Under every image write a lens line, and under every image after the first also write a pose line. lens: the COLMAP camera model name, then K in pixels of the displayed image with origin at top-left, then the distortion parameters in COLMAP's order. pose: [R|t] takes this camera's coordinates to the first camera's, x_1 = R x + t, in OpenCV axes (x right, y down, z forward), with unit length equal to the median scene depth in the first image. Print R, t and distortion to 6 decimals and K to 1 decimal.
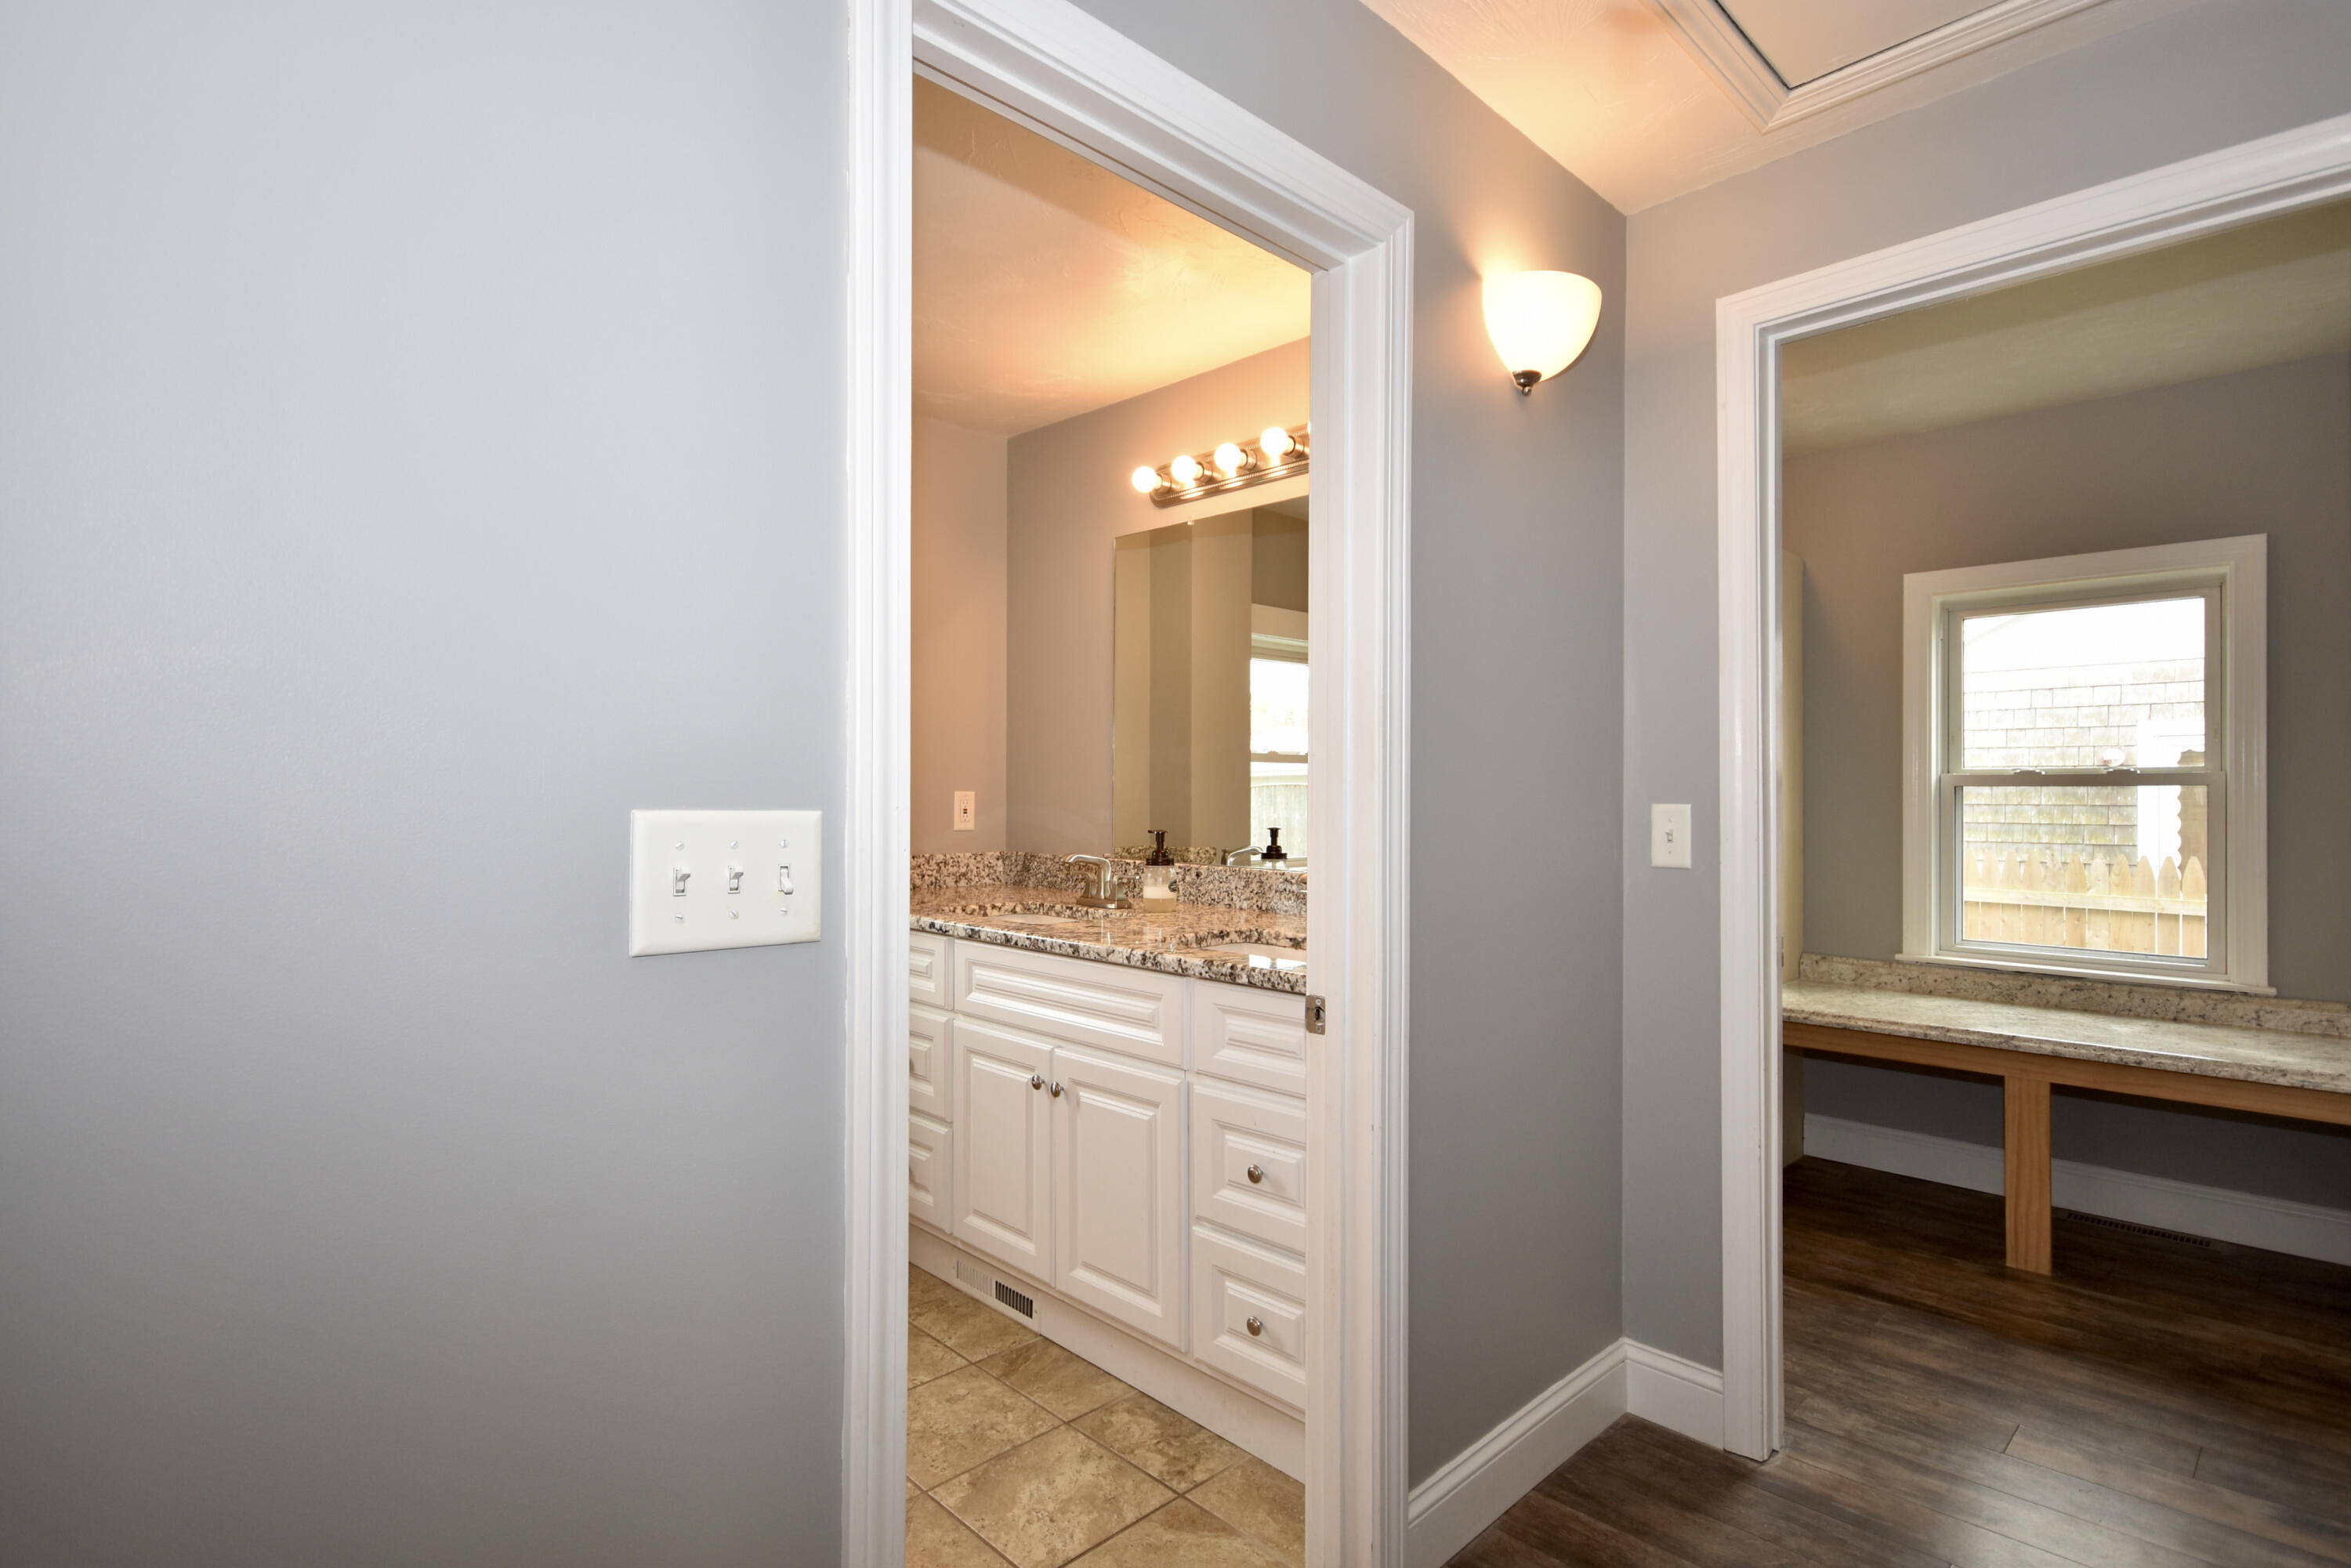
lens RADIAL K [[1163.2, 0, 1183.6], [0, 1163.2, 779.8], [0, 0, 1]] dist [-0.004057, -0.000100]
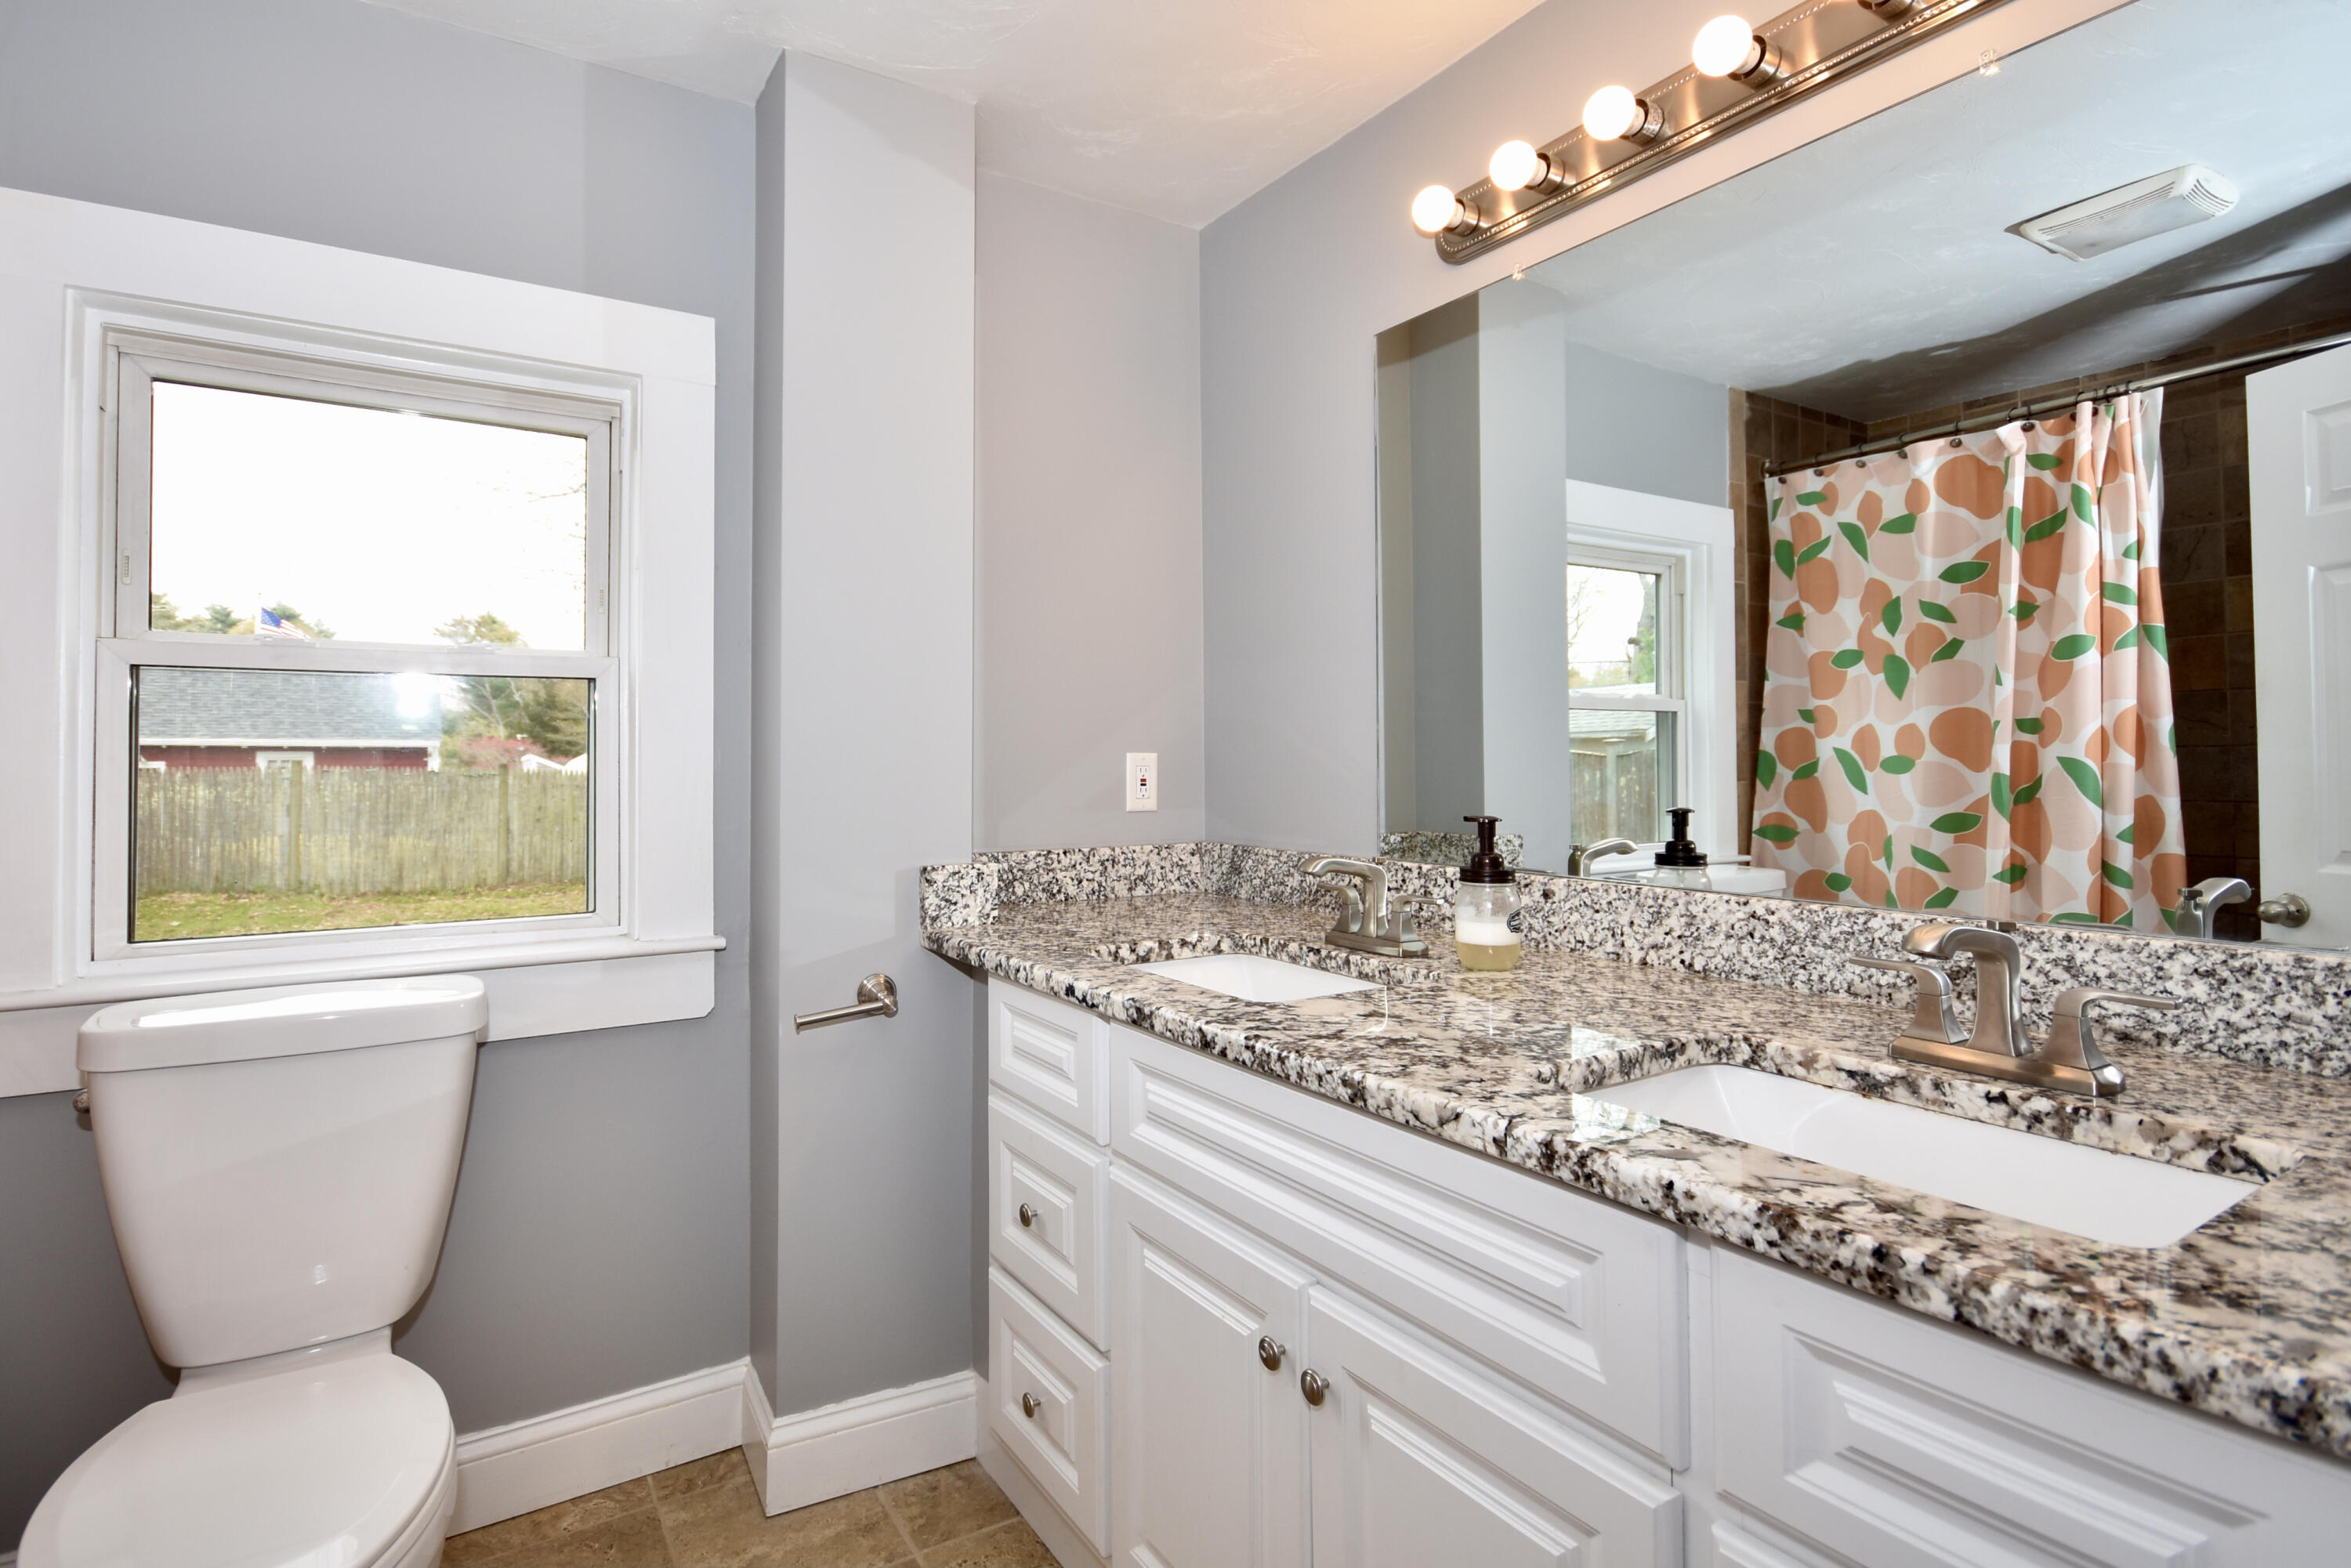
lens RADIAL K [[1128.3, 0, 1105.7], [0, 1128.3, 733.3], [0, 0, 1]] dist [0.003895, -0.001407]
pose [[0.970870, -0.015499, -0.239105, -0.074526], [0.011550, 0.999773, -0.017907, 0.014147], [0.239329, 0.014624, 0.970829, 0.512204]]
